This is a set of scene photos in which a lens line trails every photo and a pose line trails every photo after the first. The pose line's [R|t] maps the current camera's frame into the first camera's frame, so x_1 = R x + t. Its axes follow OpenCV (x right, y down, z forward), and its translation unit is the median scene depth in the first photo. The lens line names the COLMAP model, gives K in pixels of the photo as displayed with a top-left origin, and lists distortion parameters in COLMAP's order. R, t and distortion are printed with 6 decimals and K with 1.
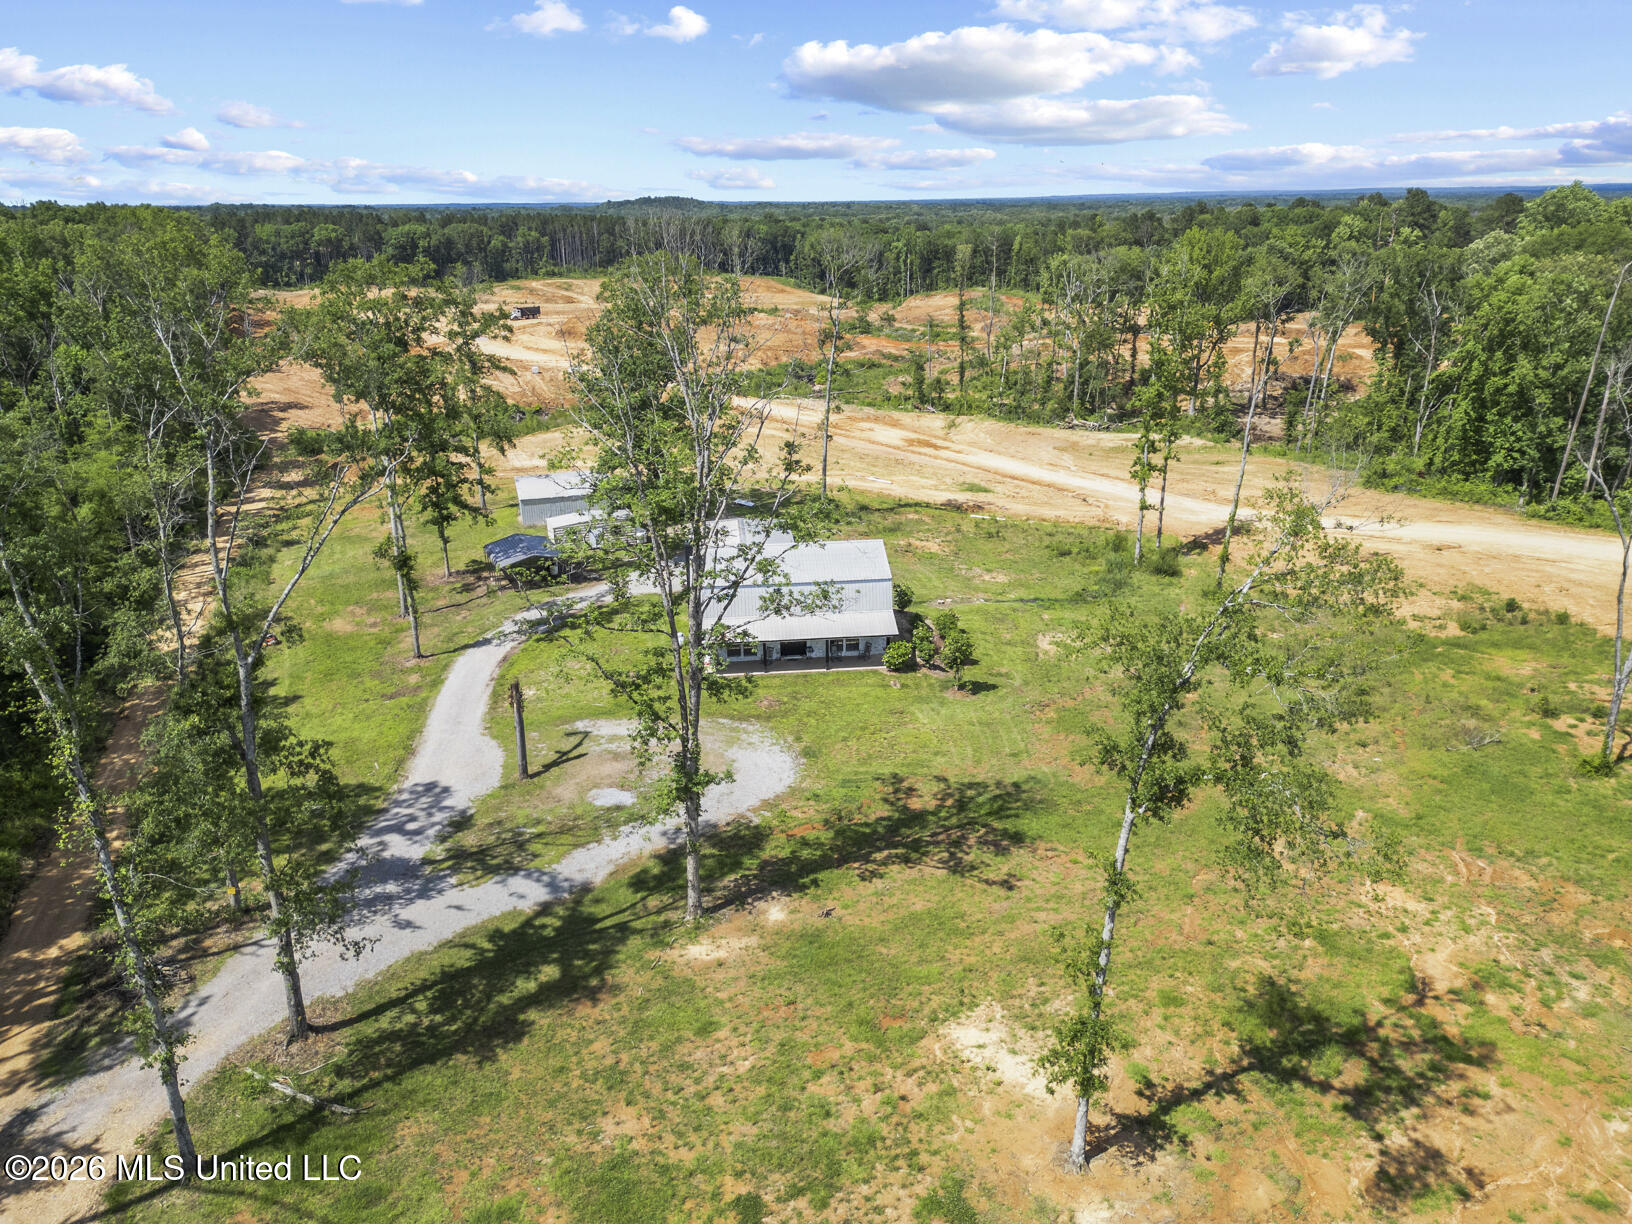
lens RADIAL K [[1130.8, 0, 809.6], [0, 1130.8, 616.4], [0, 0, 1]] dist [0.070960, -0.070830]
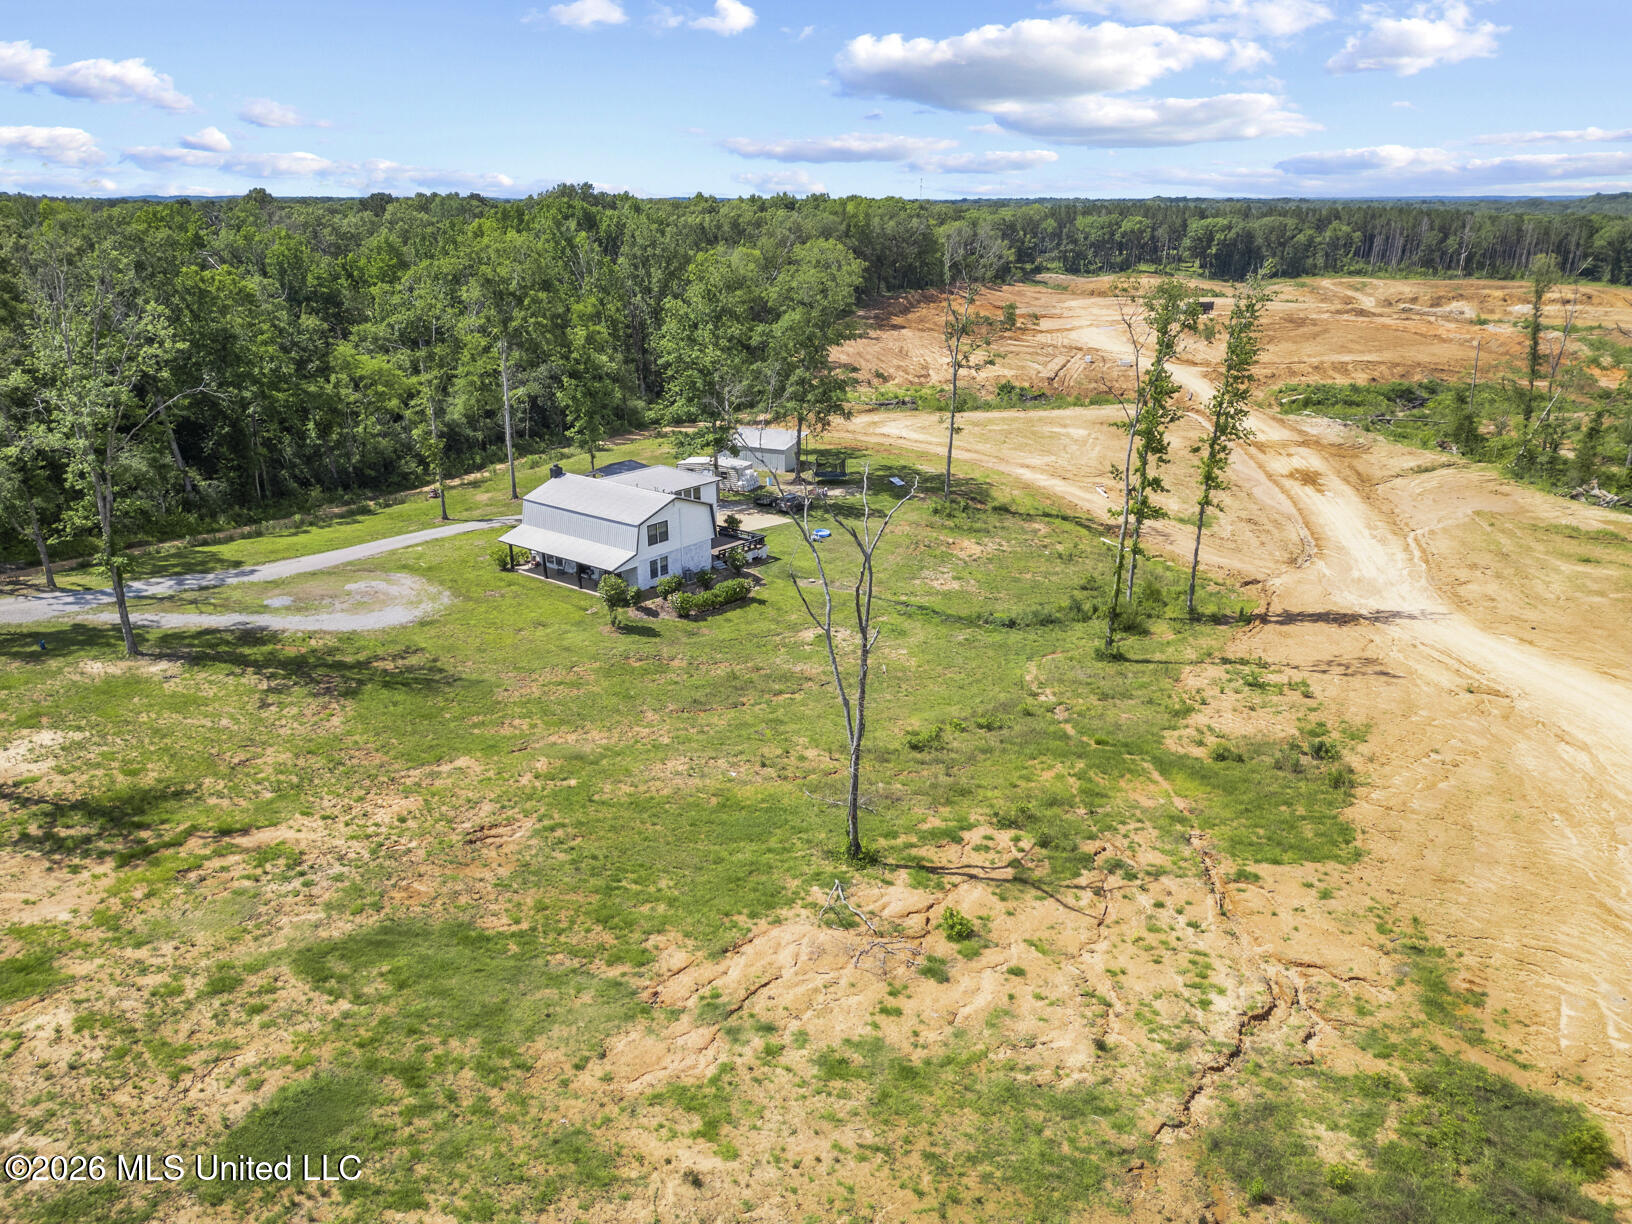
lens RADIAL K [[1146.7, 0, 826.5], [0, 1146.7, 612.9], [0, 0, 1]] dist [0.067159, -0.061721]
pose [[0.729012, 0.243361, -0.639778, 0.419834], [-0.244276, 0.965617, 0.088958, -0.042185], [0.639430, 0.091431, 0.763394, 0.105299]]
